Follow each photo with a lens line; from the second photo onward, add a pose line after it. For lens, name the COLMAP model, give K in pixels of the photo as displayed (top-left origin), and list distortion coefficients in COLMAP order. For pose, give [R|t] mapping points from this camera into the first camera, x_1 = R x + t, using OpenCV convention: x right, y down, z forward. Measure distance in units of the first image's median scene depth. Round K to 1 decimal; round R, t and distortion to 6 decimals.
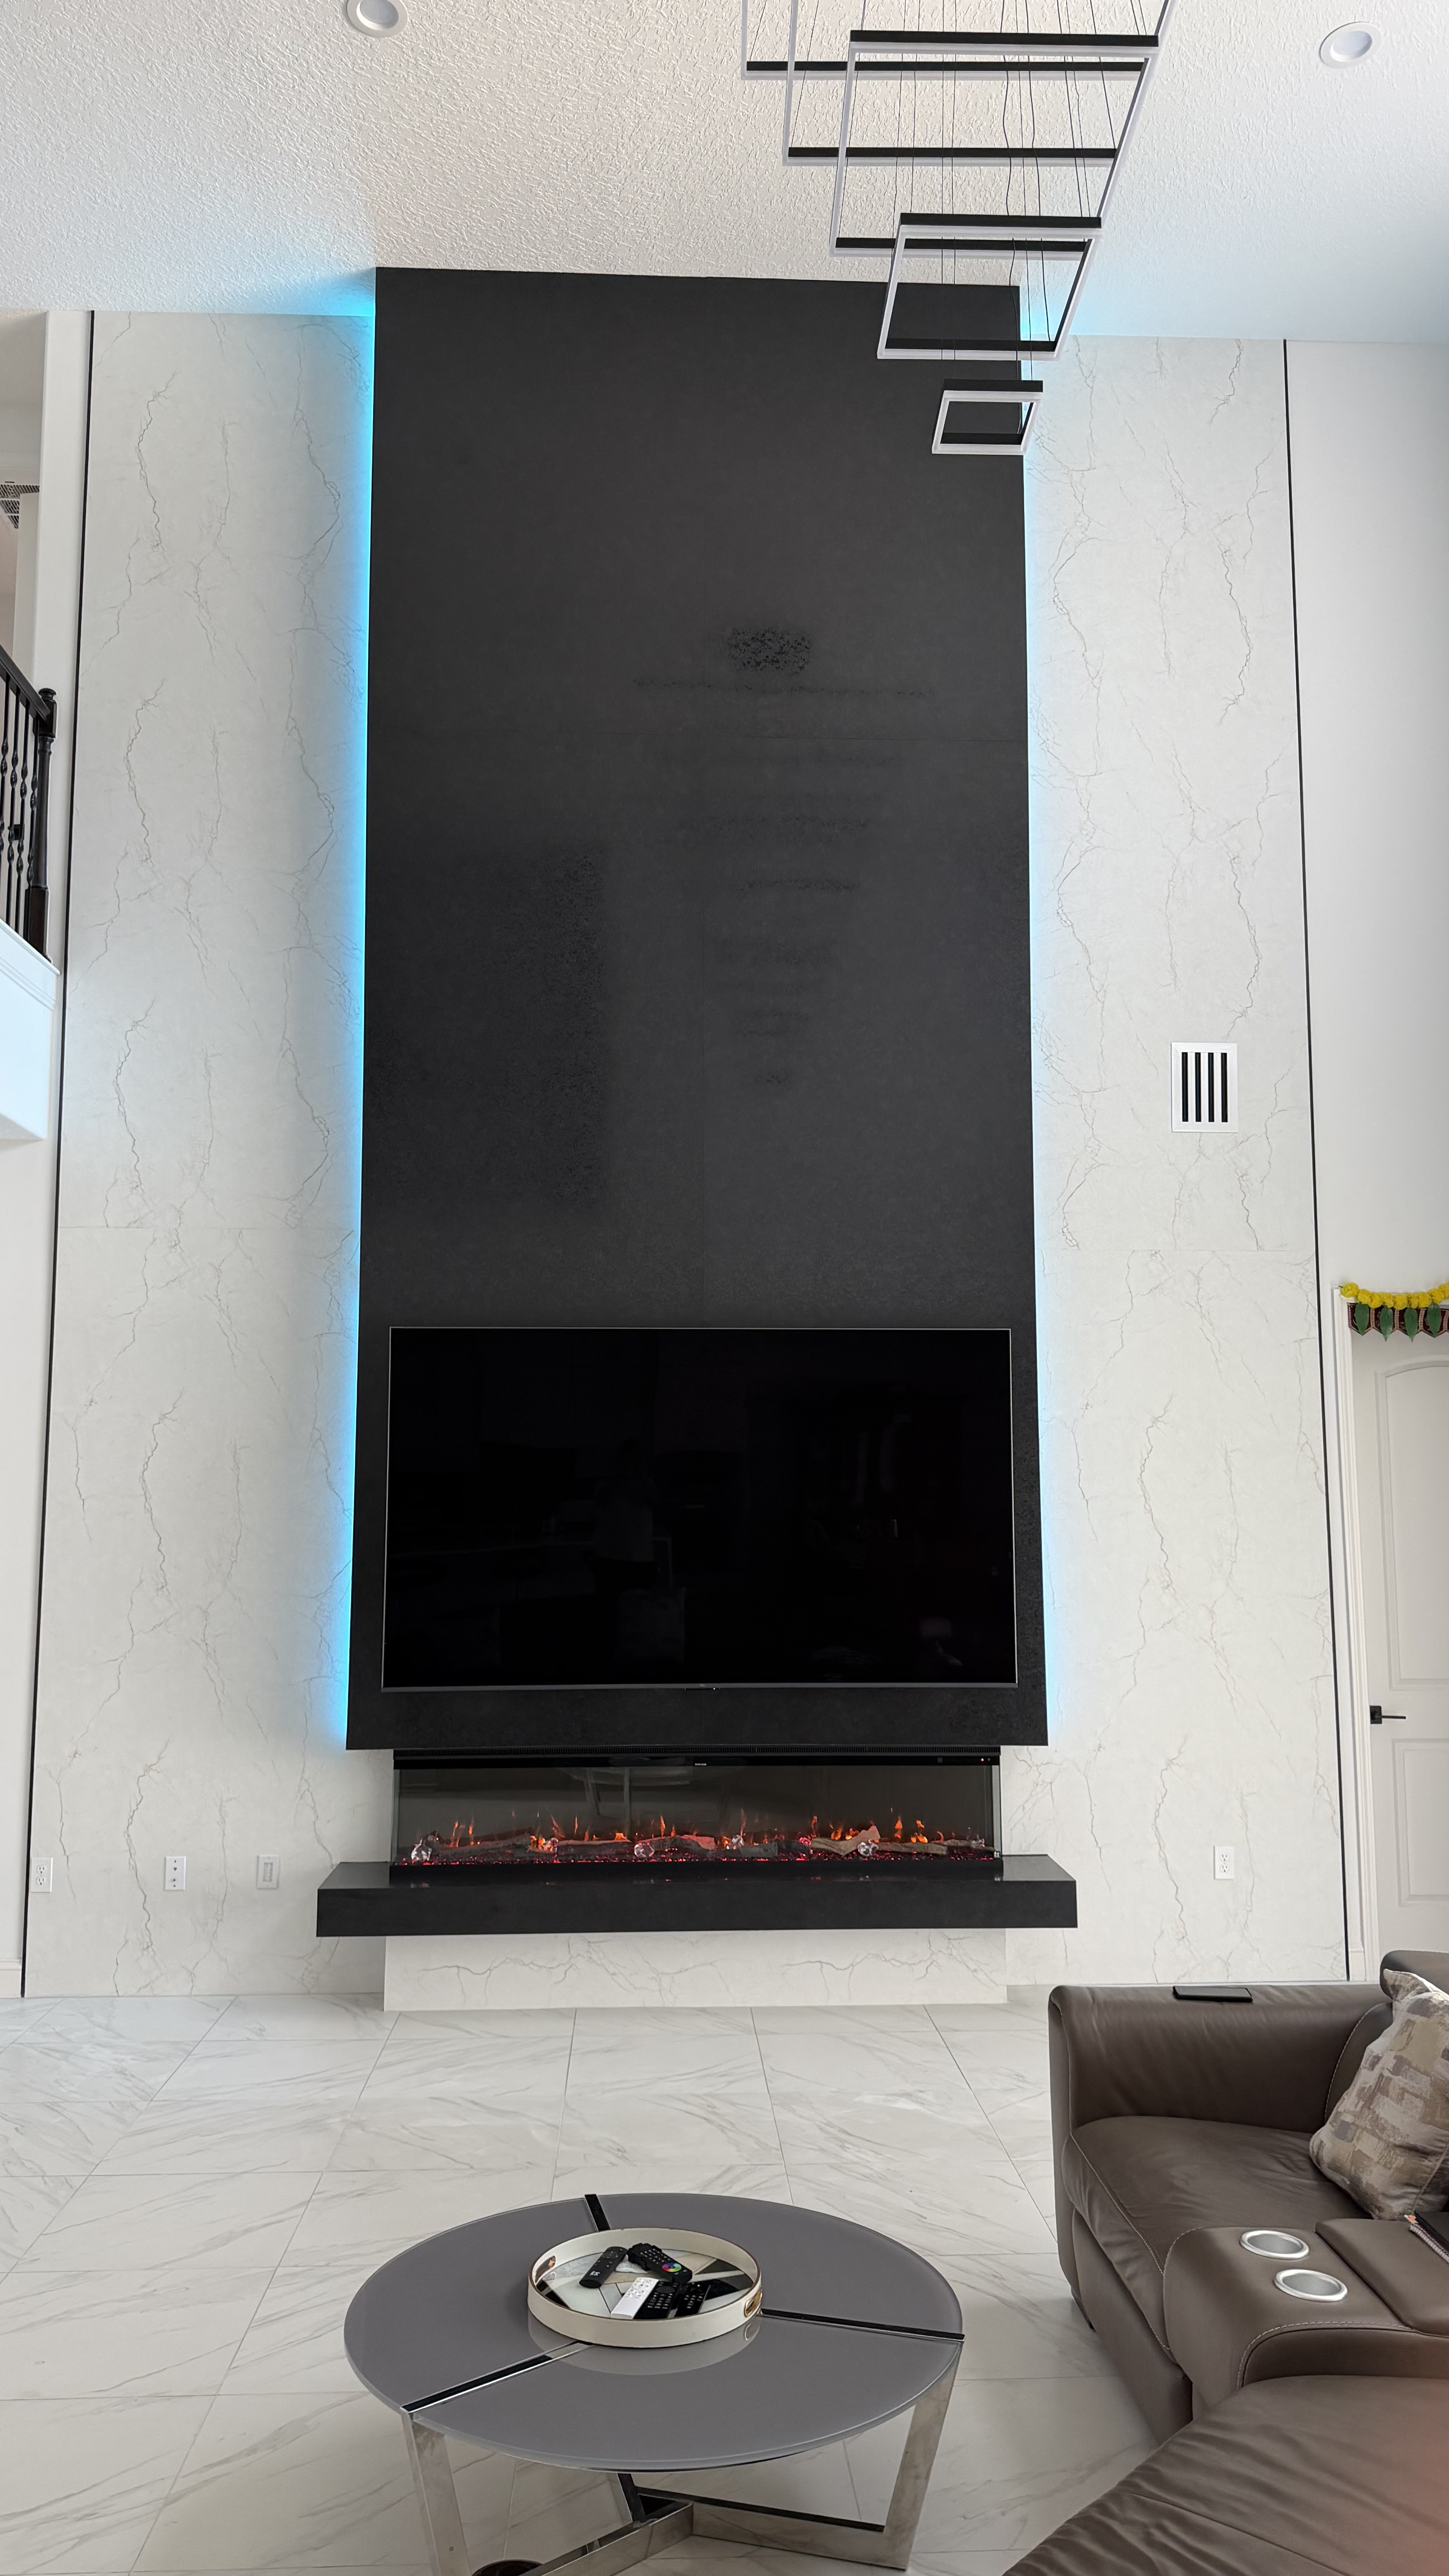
lens RADIAL K [[1802.0, 0, 722.2], [0, 1802.0, 1281.2], [0, 0, 1]] dist [0.215402, -0.482656]
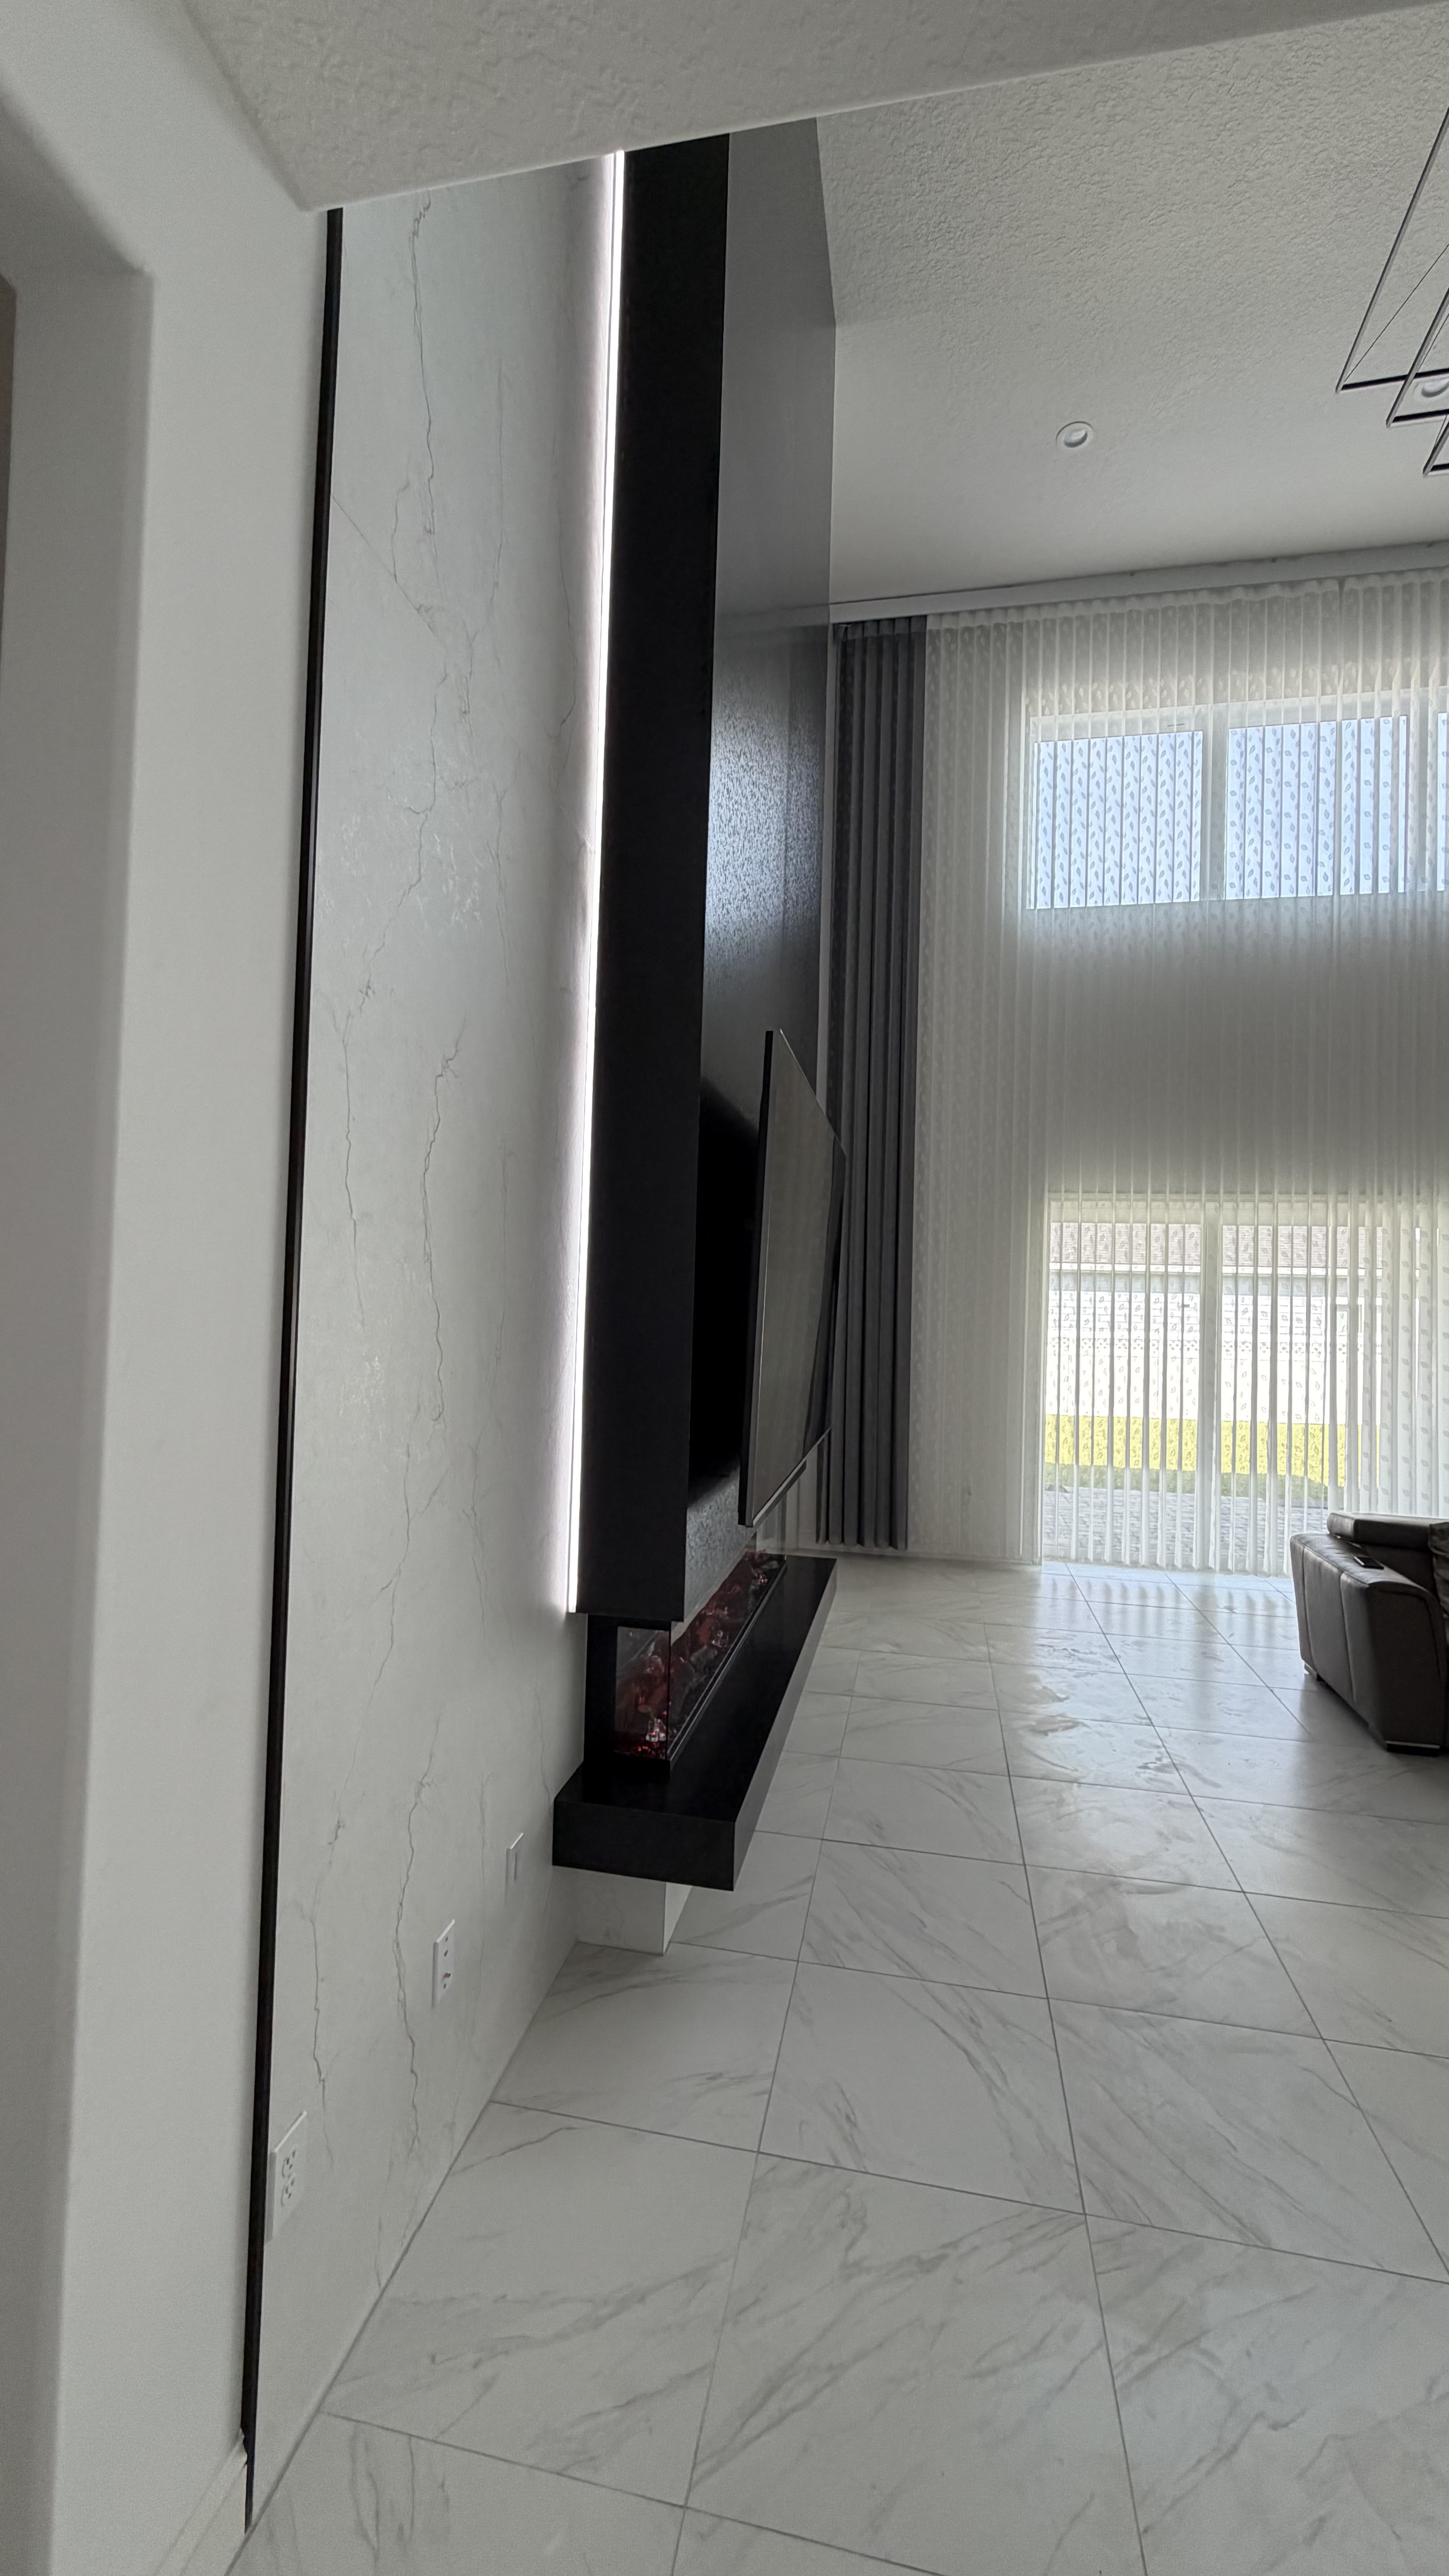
lens RADIAL K [[1030.5, 0, 722.2], [0, 1030.5, 1275.3], [0, 0, 1]] dist [0.000220, 0.000028]
pose [[0.238780, 0.034290, 0.970468, -0.541486], [-0.138286, 0.990392, -0.000970, 0.117483], [-0.961177, -0.133971, 0.241227, 0.850194]]
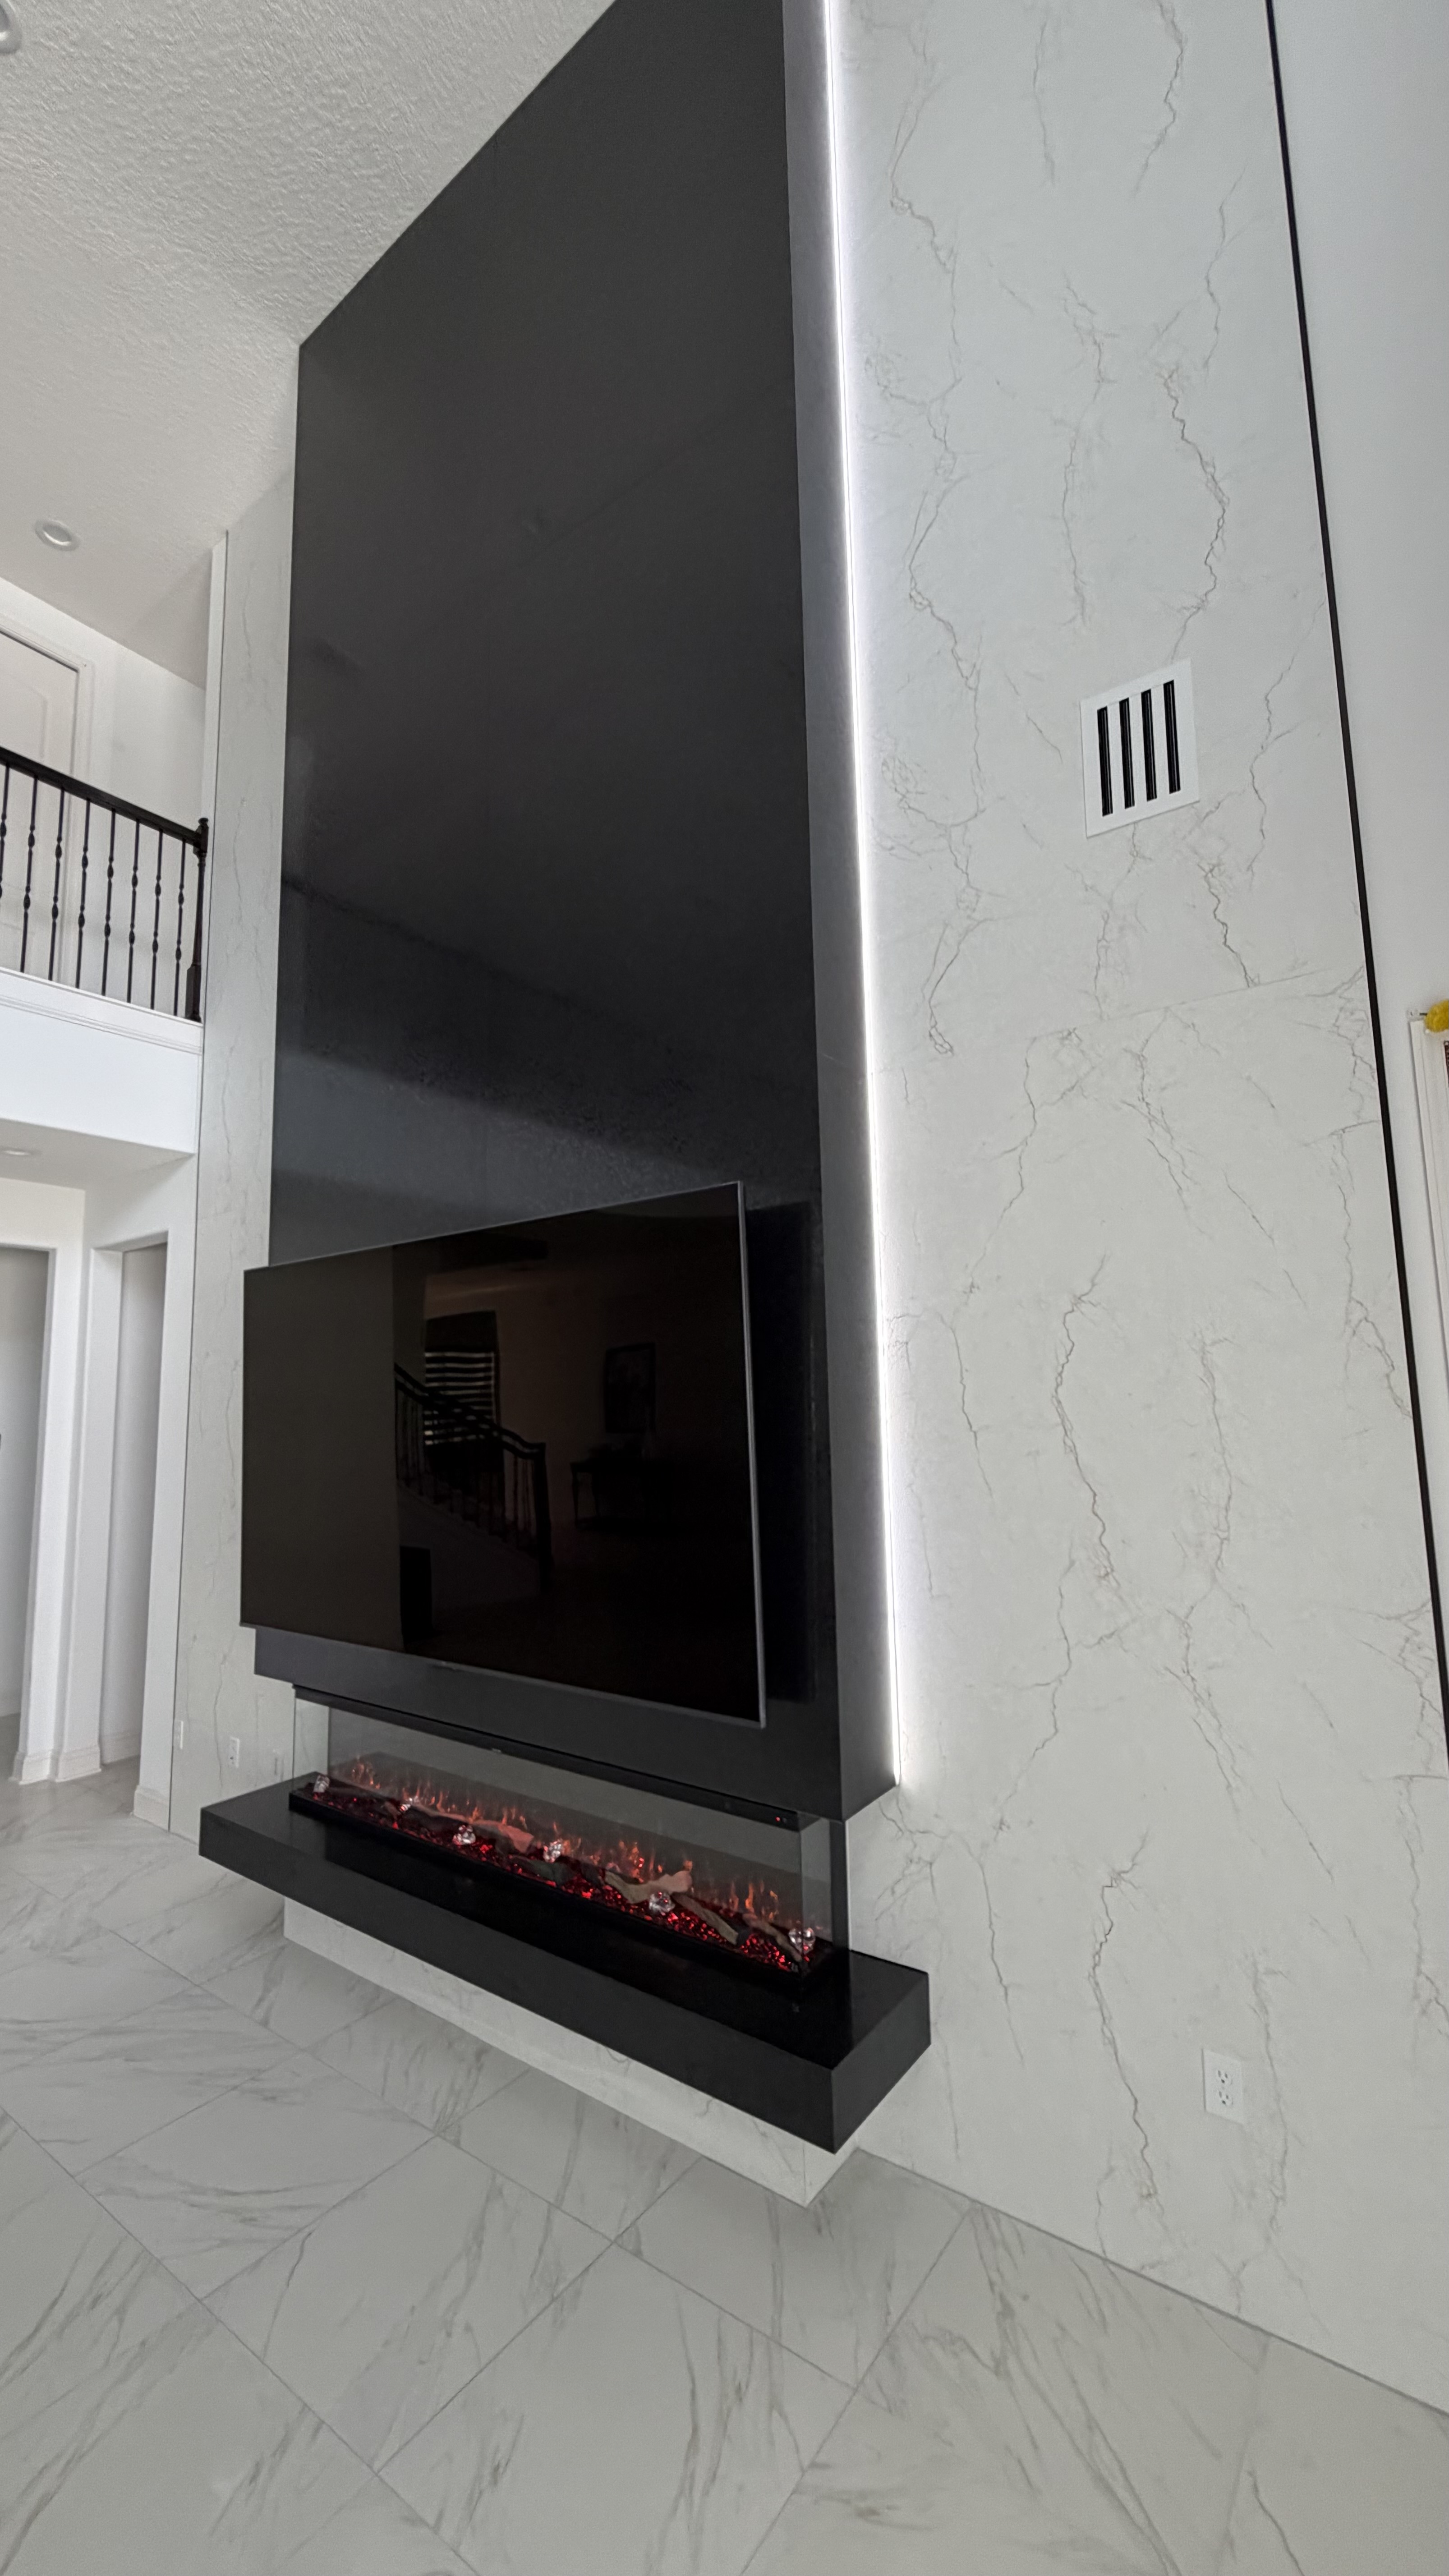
lens RADIAL K [[1030.5, 0, 722.2], [0, 1030.5, 1275.3], [0, 0, 1]] dist [0.000220, 0.000028]
pose [[0.777511, -0.095741, -0.621538, 0.366670], [0.094218, 0.994922, -0.035396, 0.069904], [0.621771, -0.031039, 0.782584, 0.665481]]
